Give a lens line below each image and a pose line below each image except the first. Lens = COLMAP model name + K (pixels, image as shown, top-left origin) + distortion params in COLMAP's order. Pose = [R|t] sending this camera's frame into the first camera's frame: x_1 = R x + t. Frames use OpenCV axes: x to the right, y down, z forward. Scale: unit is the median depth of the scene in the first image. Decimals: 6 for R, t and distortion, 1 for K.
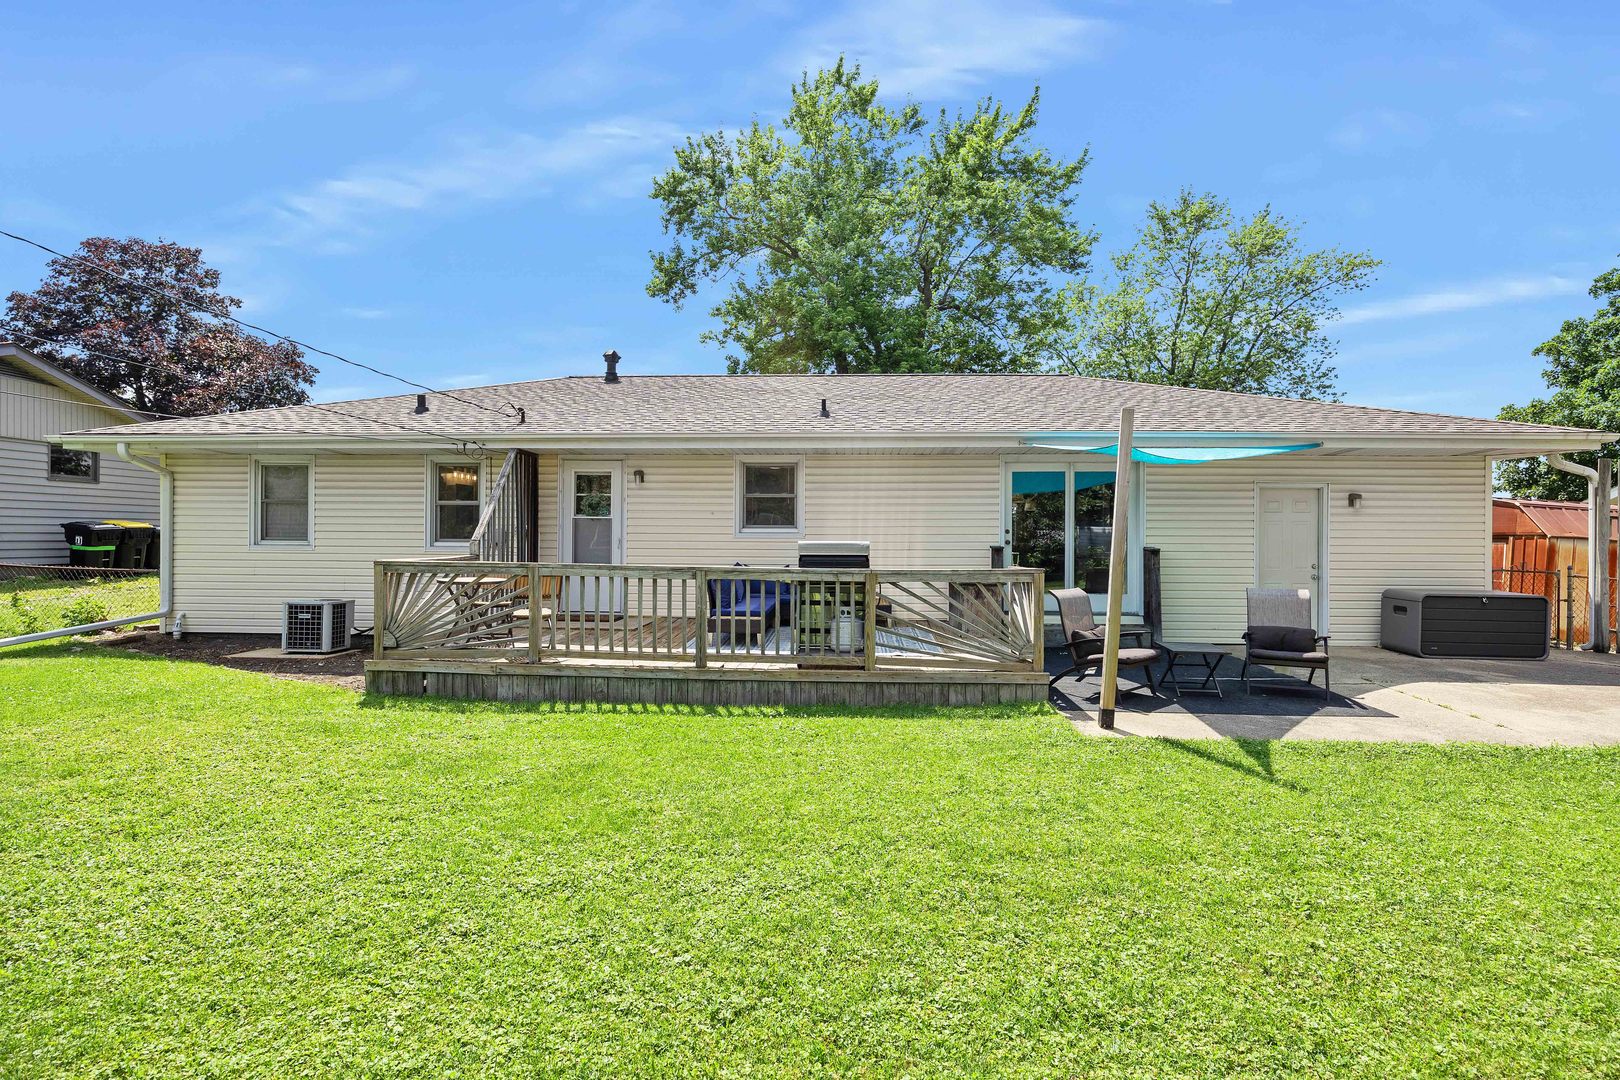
lens RADIAL K [[808.9, 0, 766.4], [0, 808.9, 539.2], [0, 0, 1]] dist [-0.001661, -0.000364]
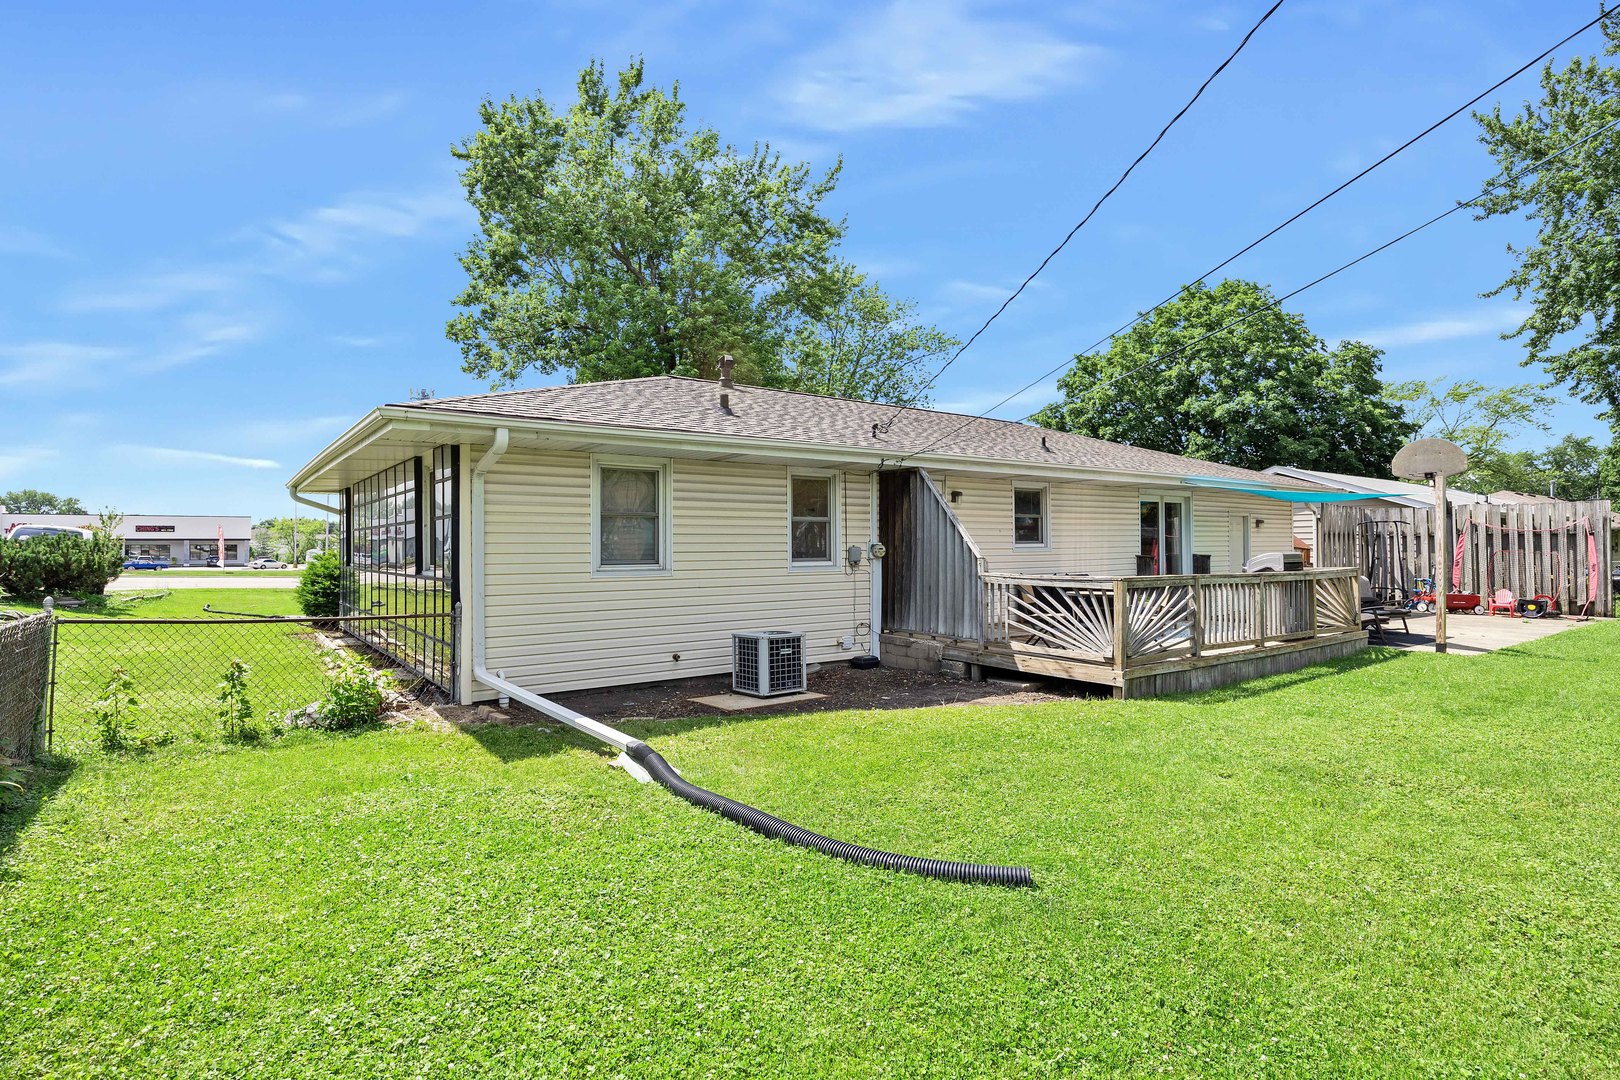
lens RADIAL K [[808.9, 0, 766.4], [0, 808.9, 539.2], [0, 0, 1]] dist [-0.001661, -0.000364]
pose [[0.784139, -0.006080, 0.620556, -1.029344], [0.004679, 0.999982, 0.003886, -0.026024], [-0.620568, -0.000144, 0.784152, 0.305844]]
